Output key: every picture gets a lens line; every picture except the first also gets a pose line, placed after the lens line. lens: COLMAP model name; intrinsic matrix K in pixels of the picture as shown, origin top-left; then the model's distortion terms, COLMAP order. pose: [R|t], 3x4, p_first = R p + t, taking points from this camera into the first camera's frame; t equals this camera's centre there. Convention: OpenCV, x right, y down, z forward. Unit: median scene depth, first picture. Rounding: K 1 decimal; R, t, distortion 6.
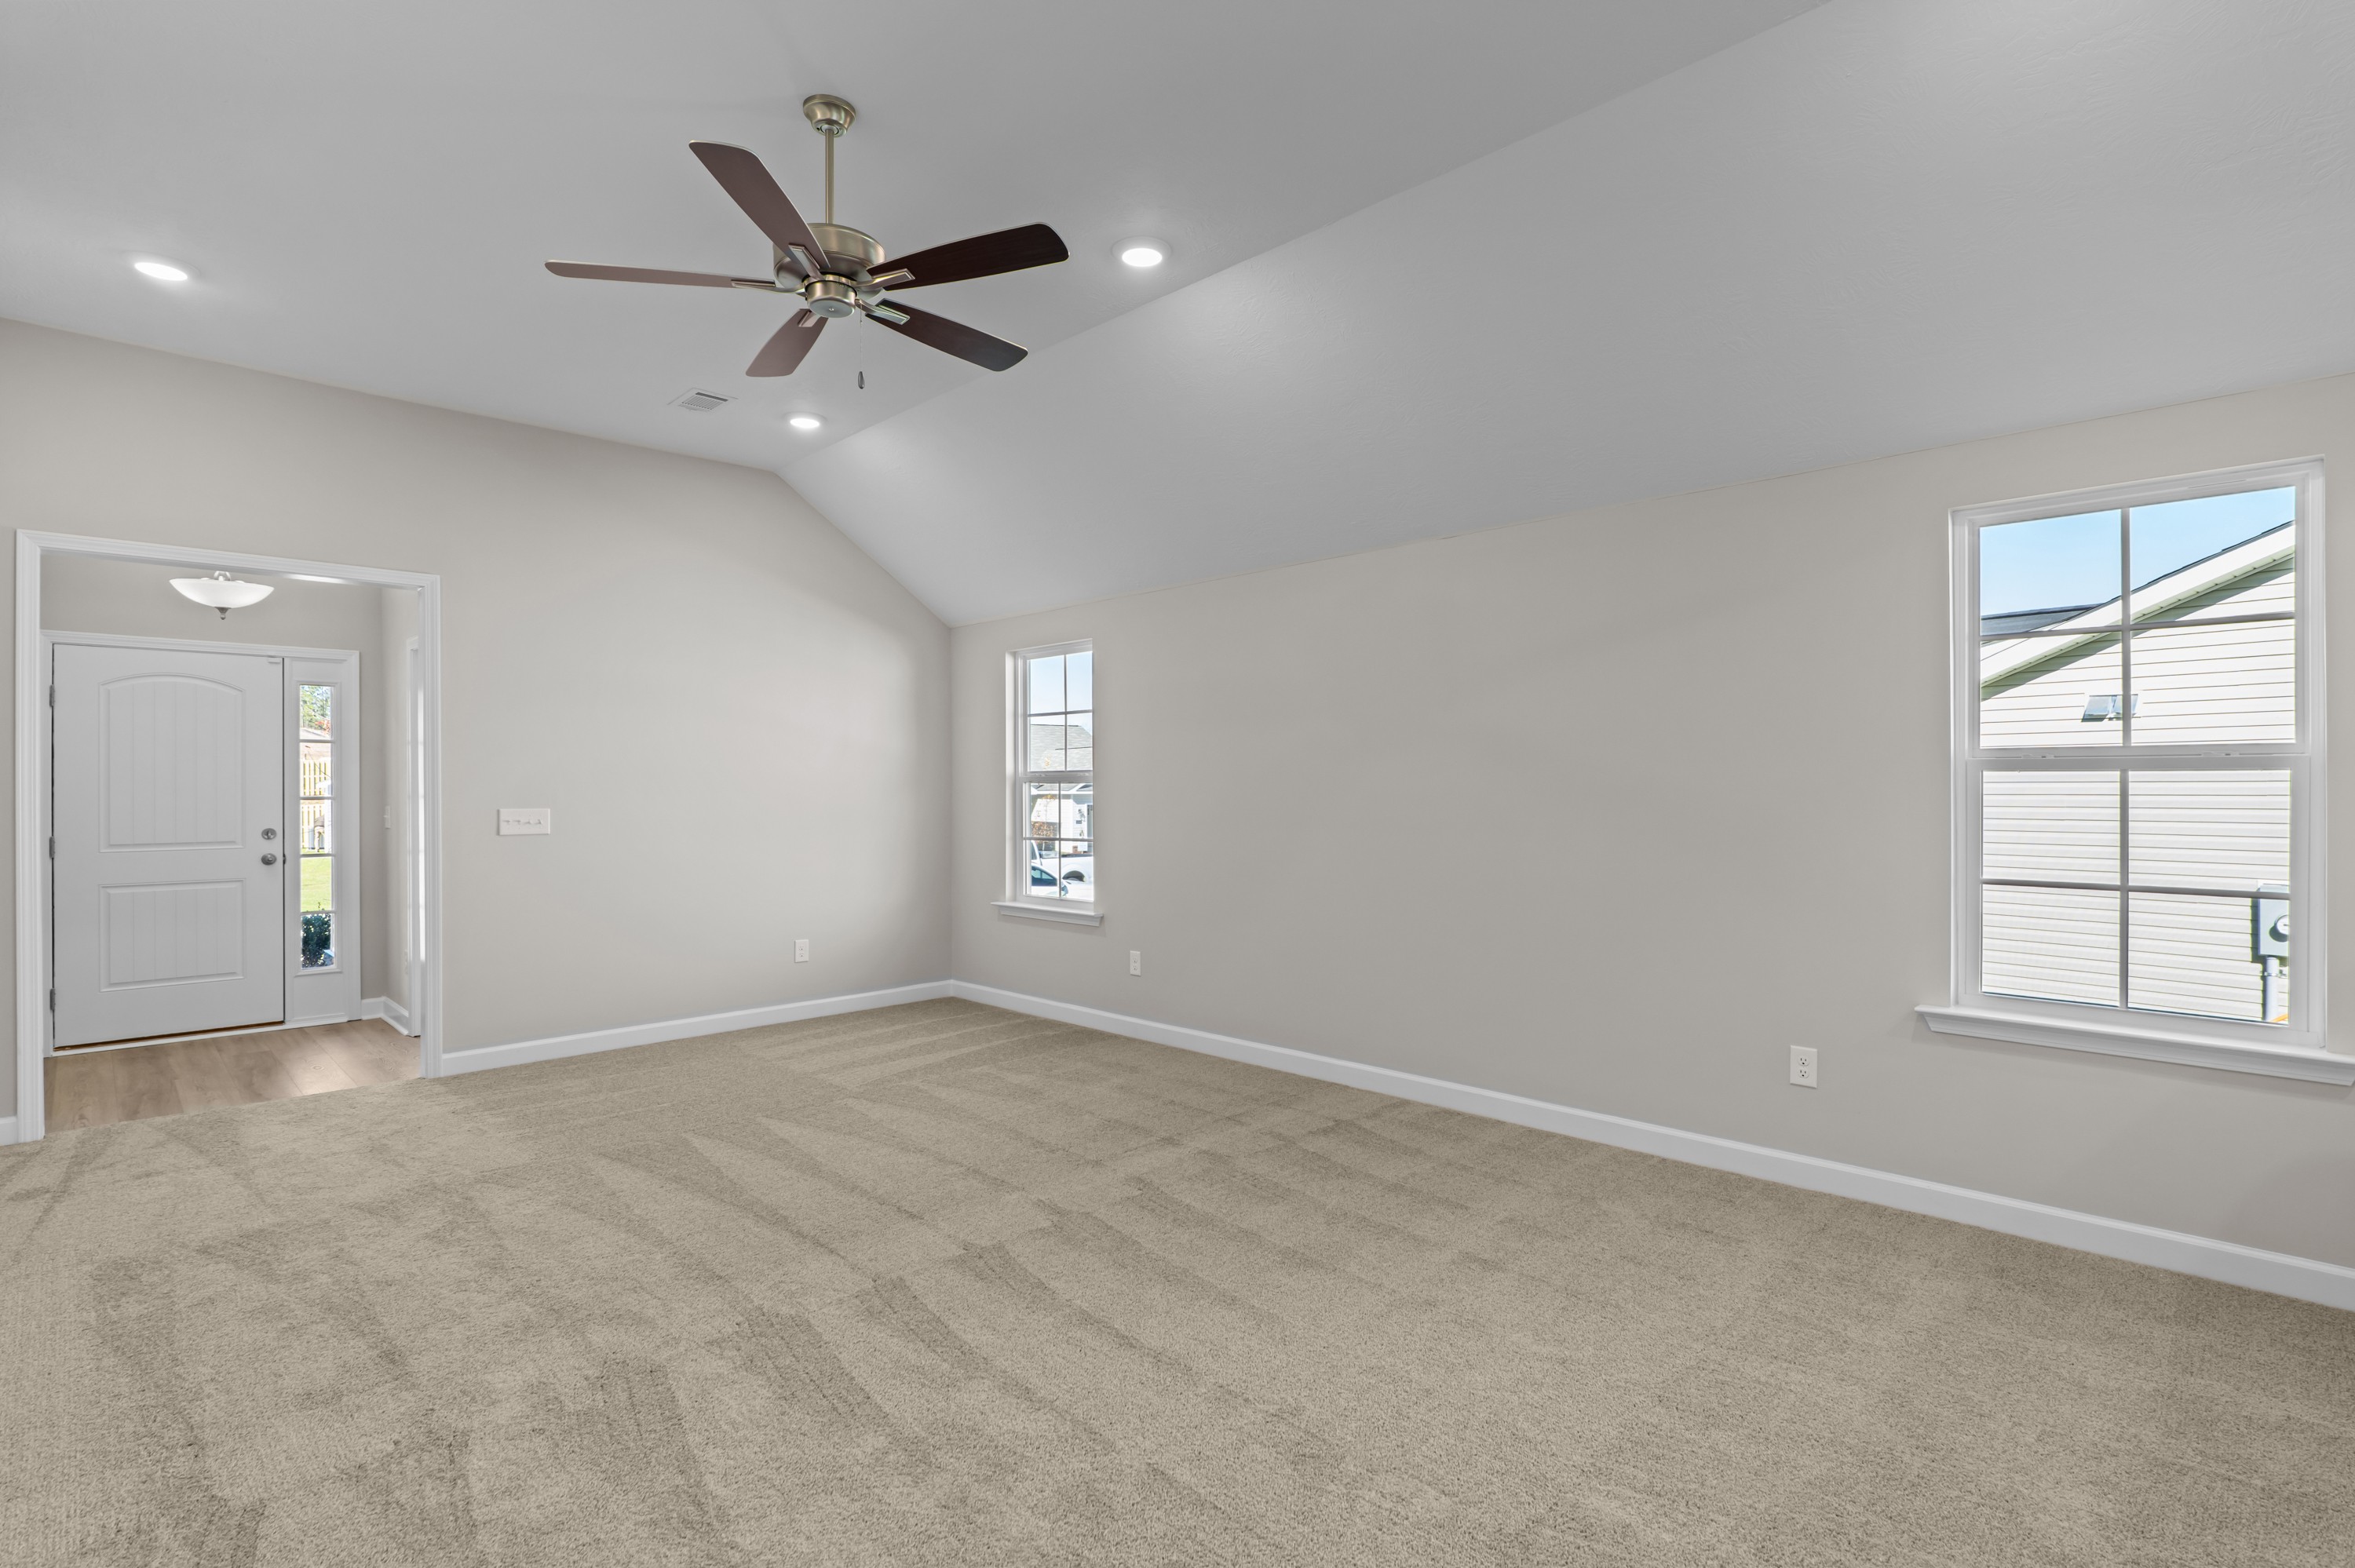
lens RADIAL K [[1127.0, 0, 1177.4], [0, 1127.0, 780.3], [0, 0, 1]] dist [0.023954, 0.000214]
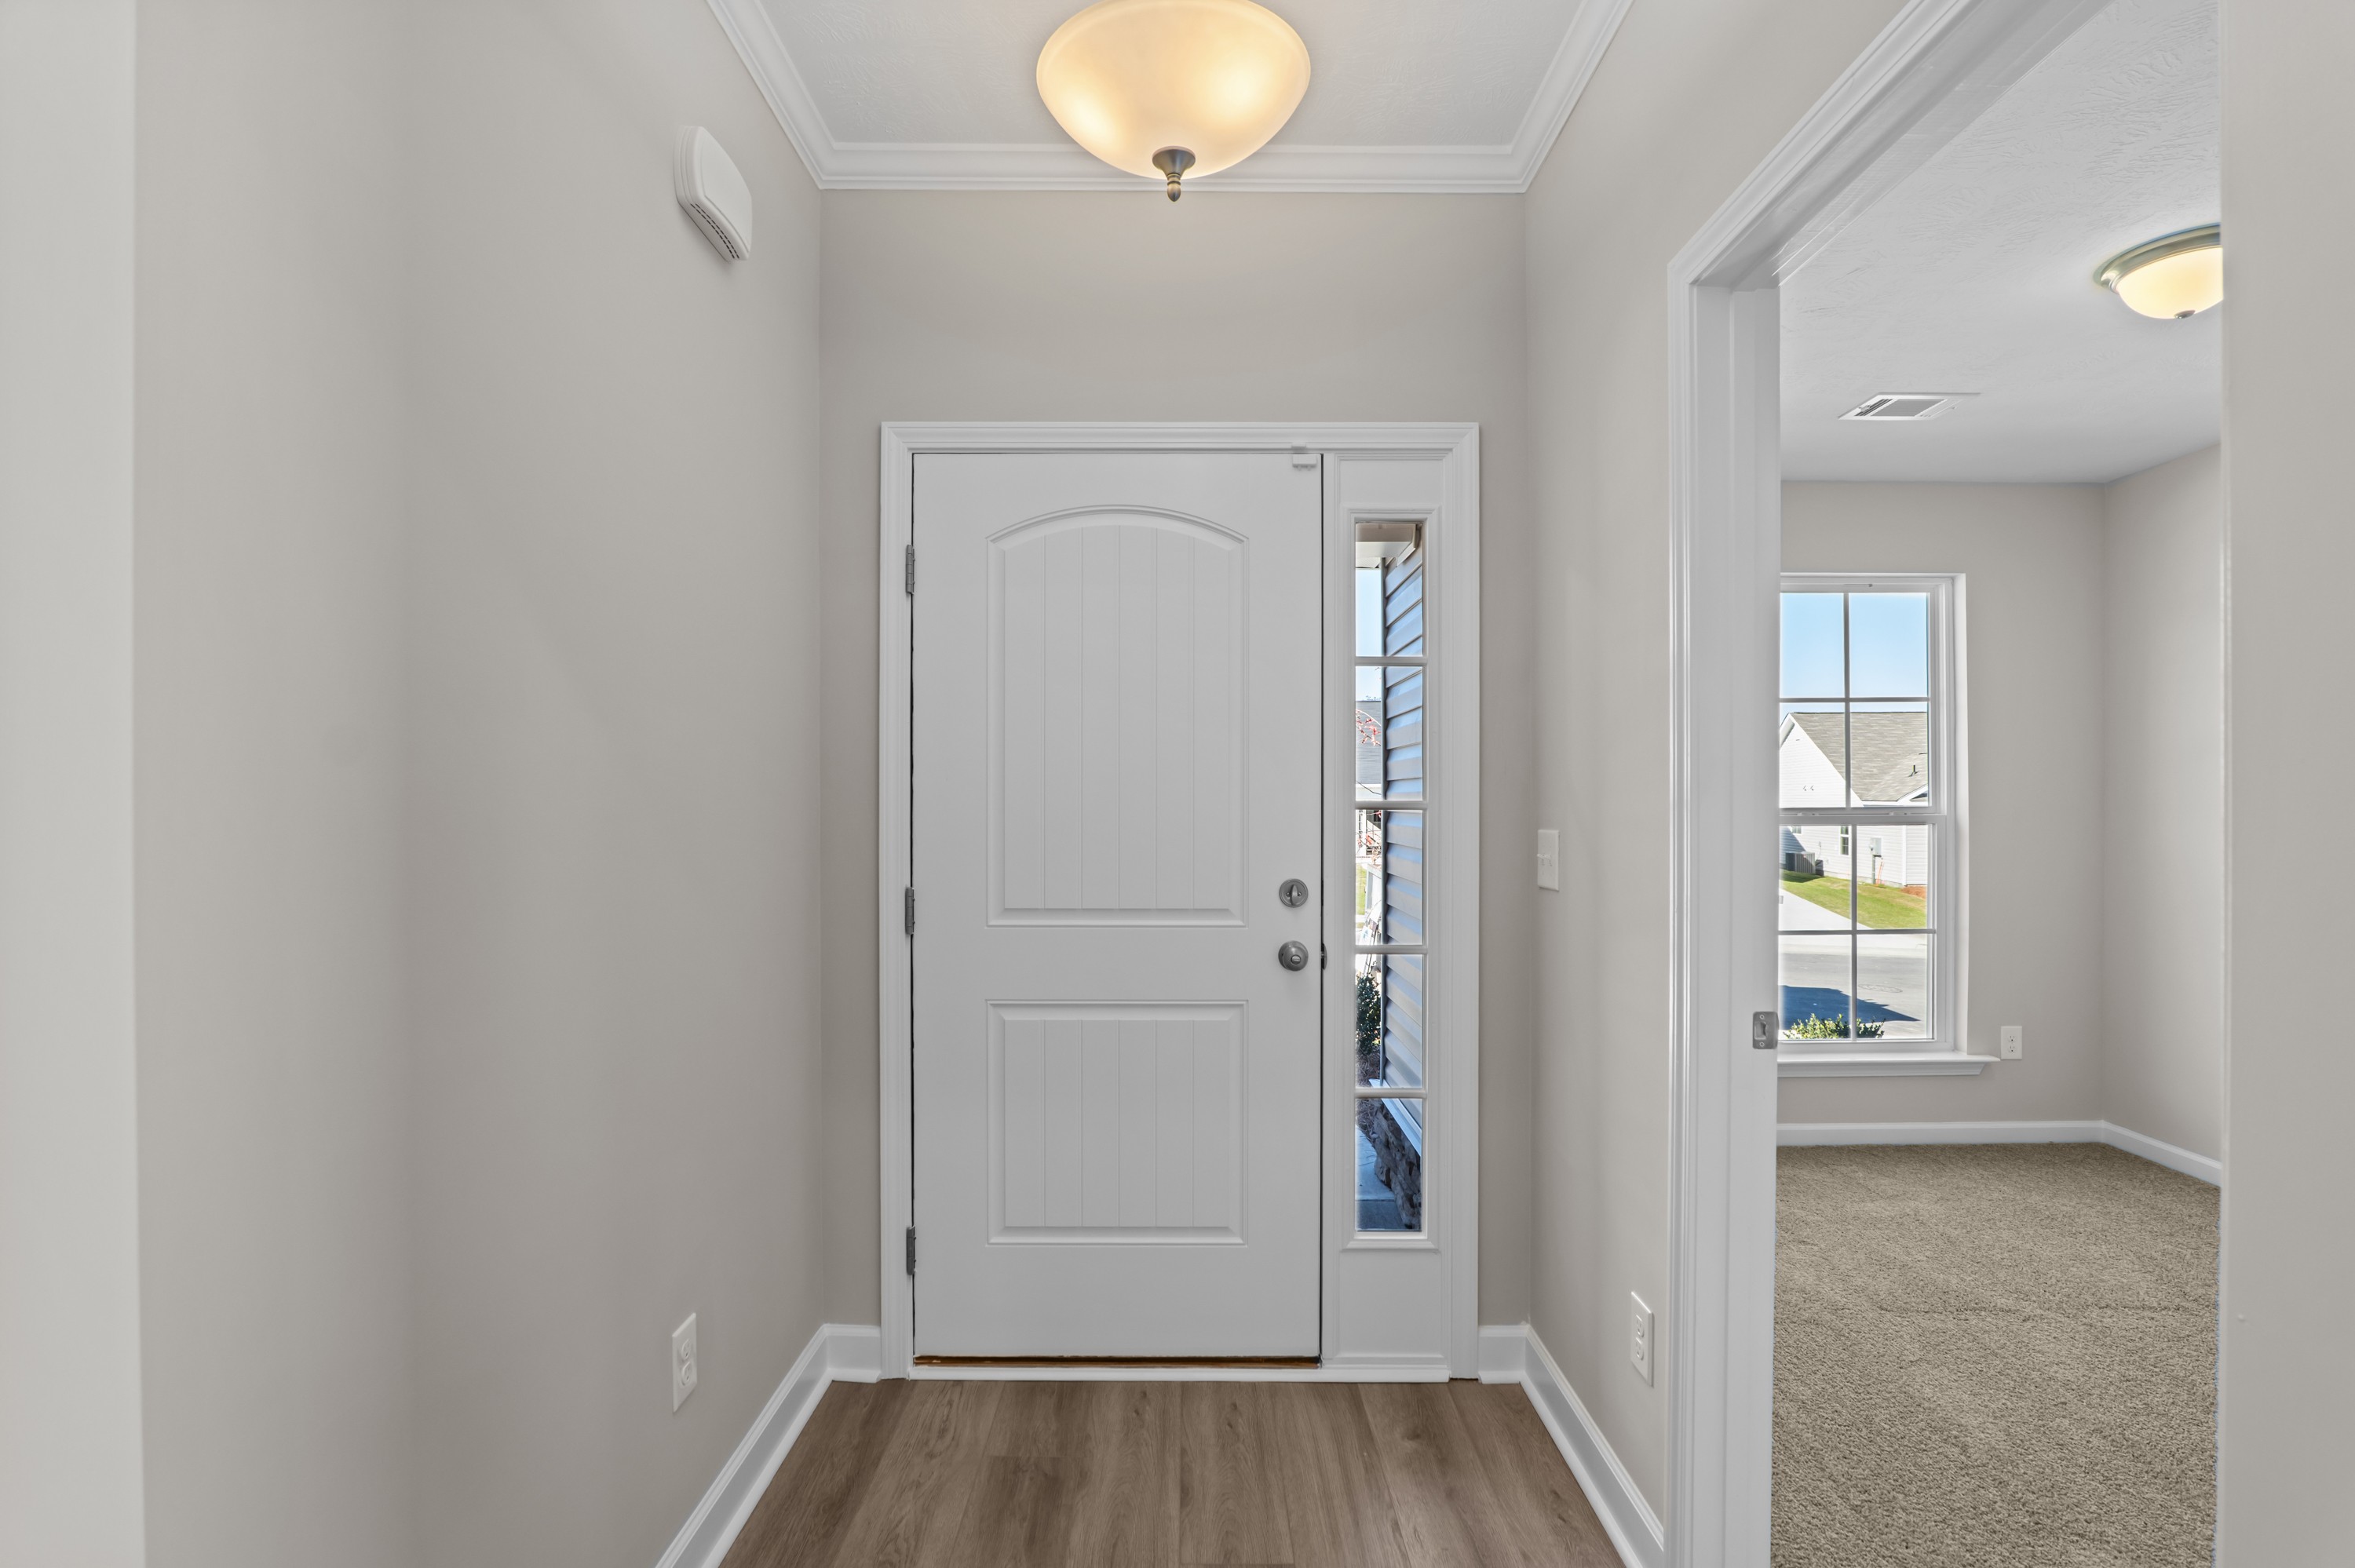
lens RADIAL K [[1115.2, 0, 1179.1], [0, 1115.2, 790.4], [0, 0, 1]] dist [0.001467, 0.000203]
pose [[0.857708, 0.006213, -0.514099, -0.622235], [-0.004296, 0.999979, 0.004917, 0.008932], [0.514119, -0.002009, 0.857717, 0.639035]]
